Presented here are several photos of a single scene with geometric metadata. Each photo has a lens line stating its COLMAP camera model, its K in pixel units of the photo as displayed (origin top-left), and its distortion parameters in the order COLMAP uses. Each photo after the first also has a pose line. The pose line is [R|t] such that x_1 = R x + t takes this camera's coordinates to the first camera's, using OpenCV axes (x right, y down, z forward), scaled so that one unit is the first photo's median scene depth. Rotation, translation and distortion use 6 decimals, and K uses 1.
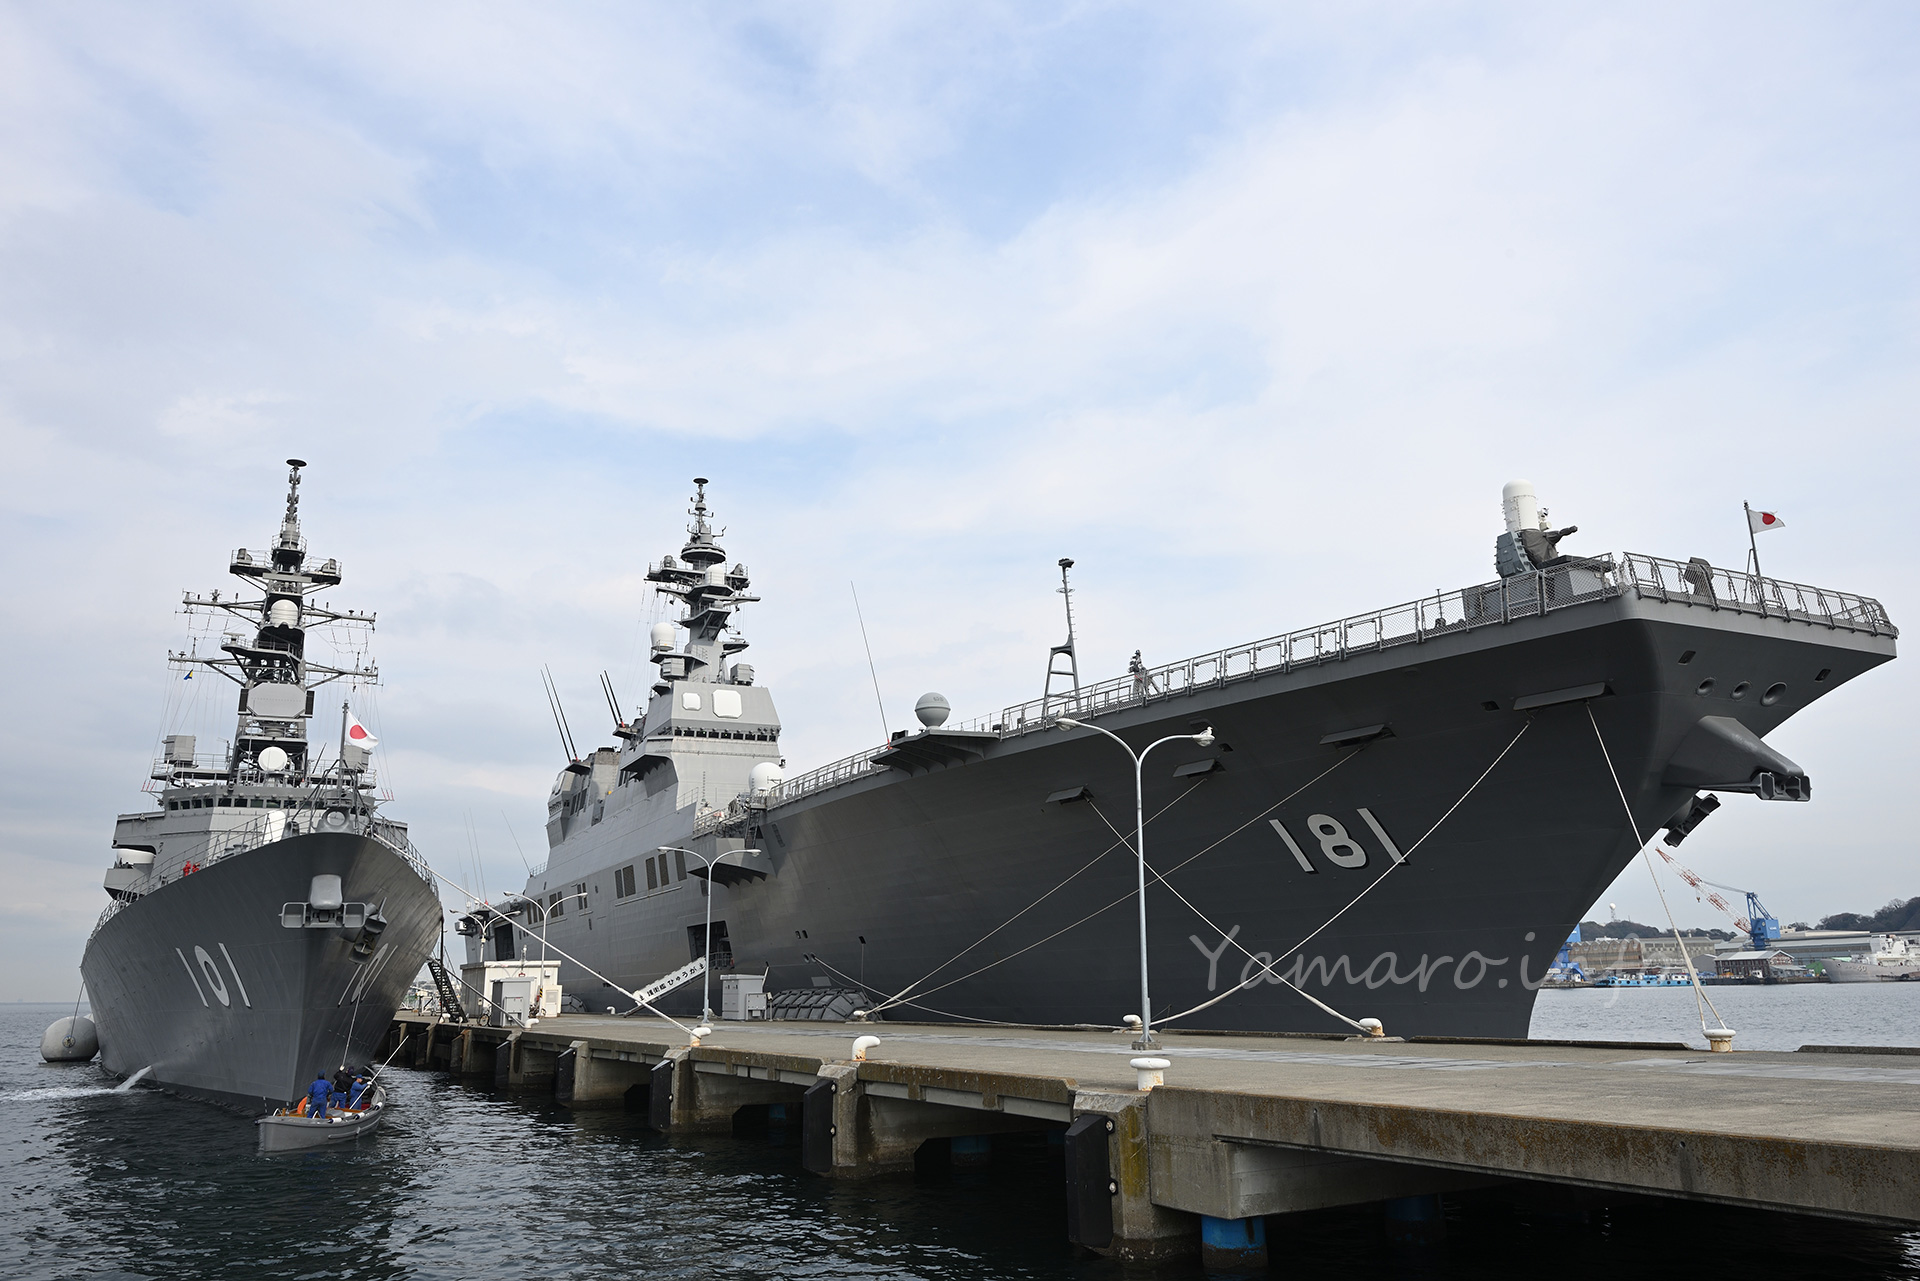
lens RADIAL K [[1381.5, 0, 959.9], [0, 1381.5, 640.4], [0, 0, 1]] dist [-0.001275, -0.000296]
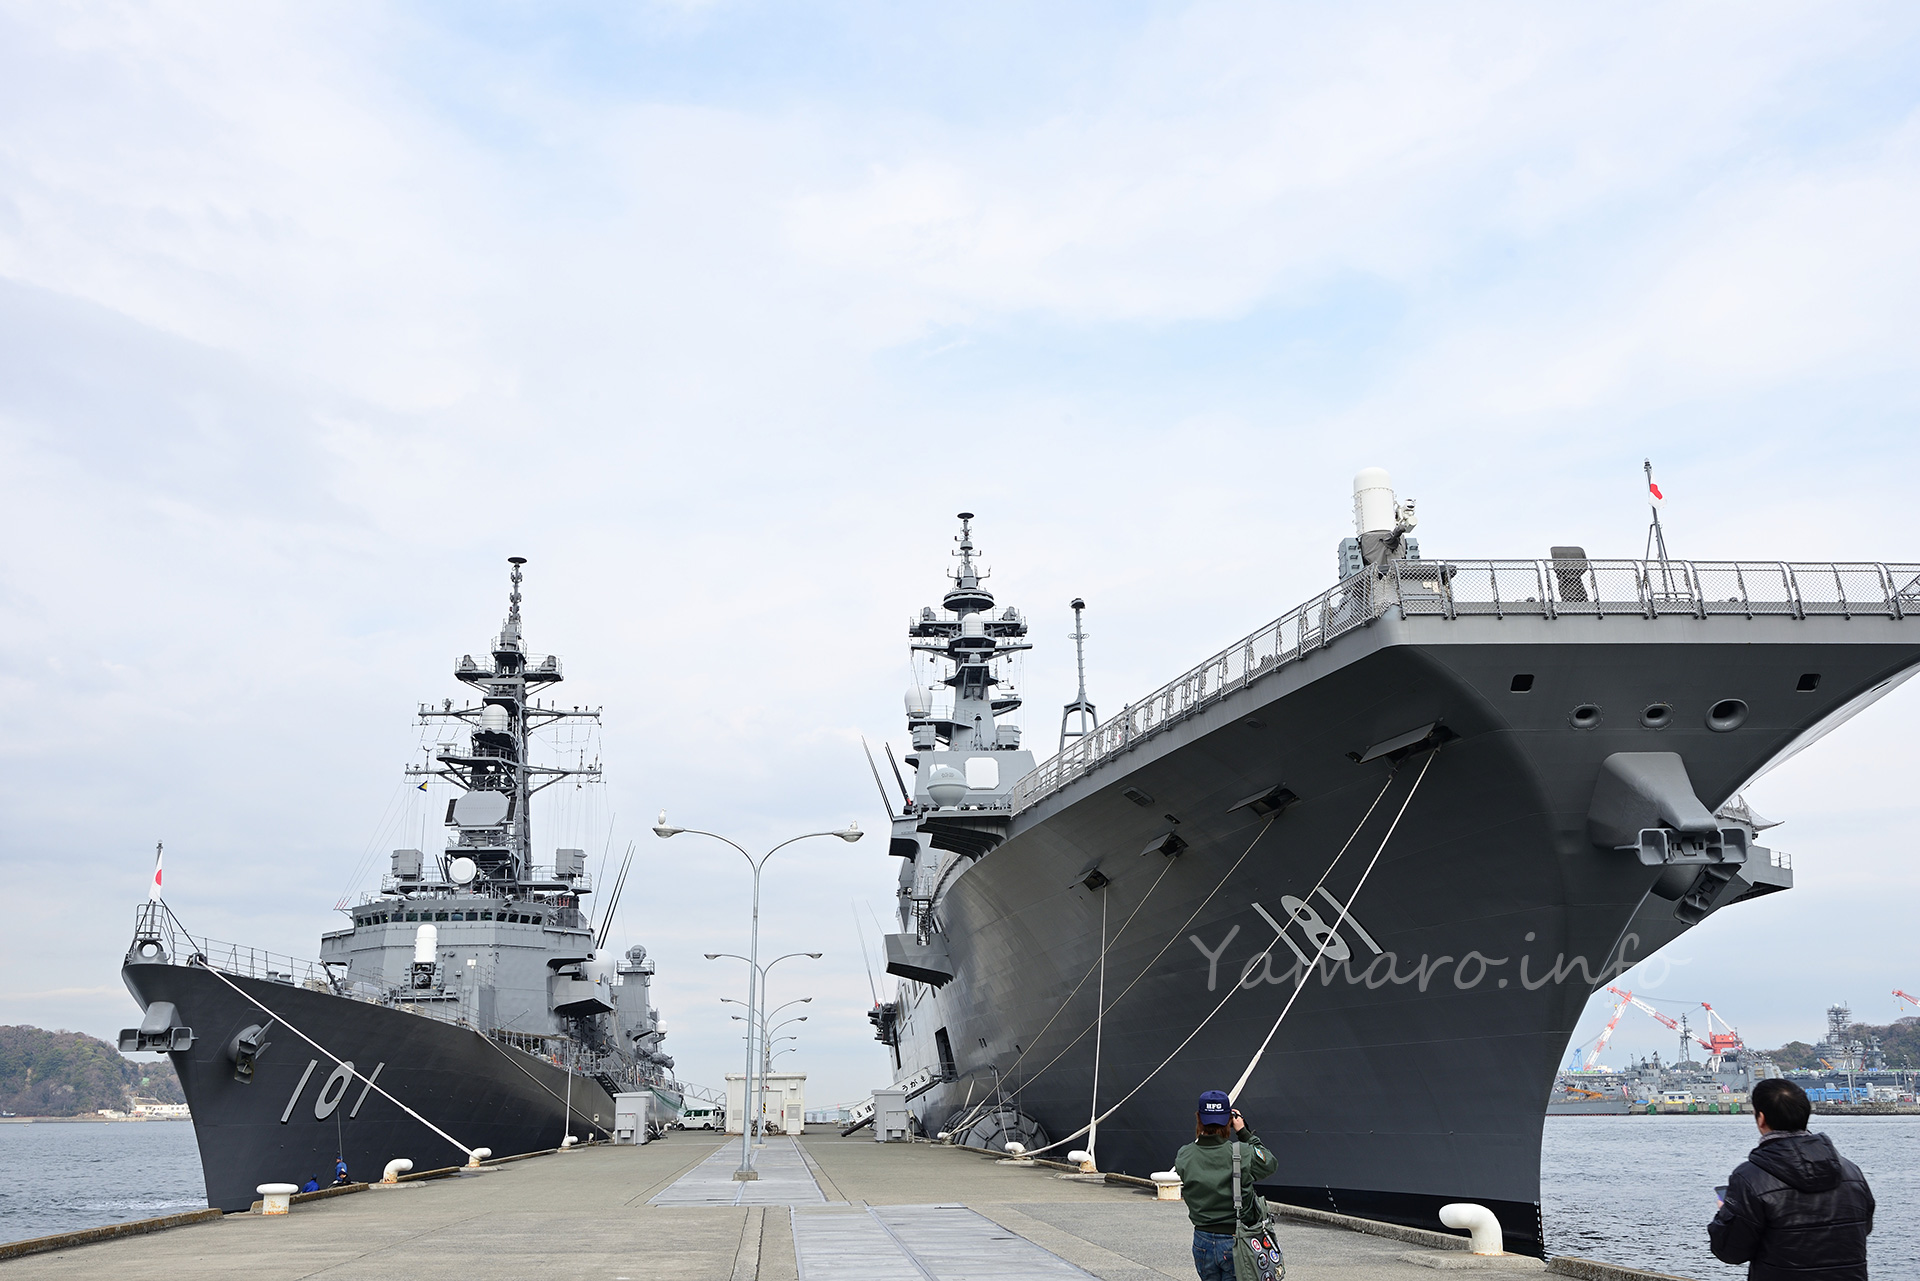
lens RADIAL K [[1727.6, 0, 960.0], [0, 1727.6, 641.3], [0, 0, 1]] dist [-0.008325, -0.004606]
pose [[0.915940, -0.098598, -0.389014, 0.283629], [0.094066, 0.995092, -0.030733, -0.005008], [0.390135, -0.008443, 0.920719, -0.000464]]
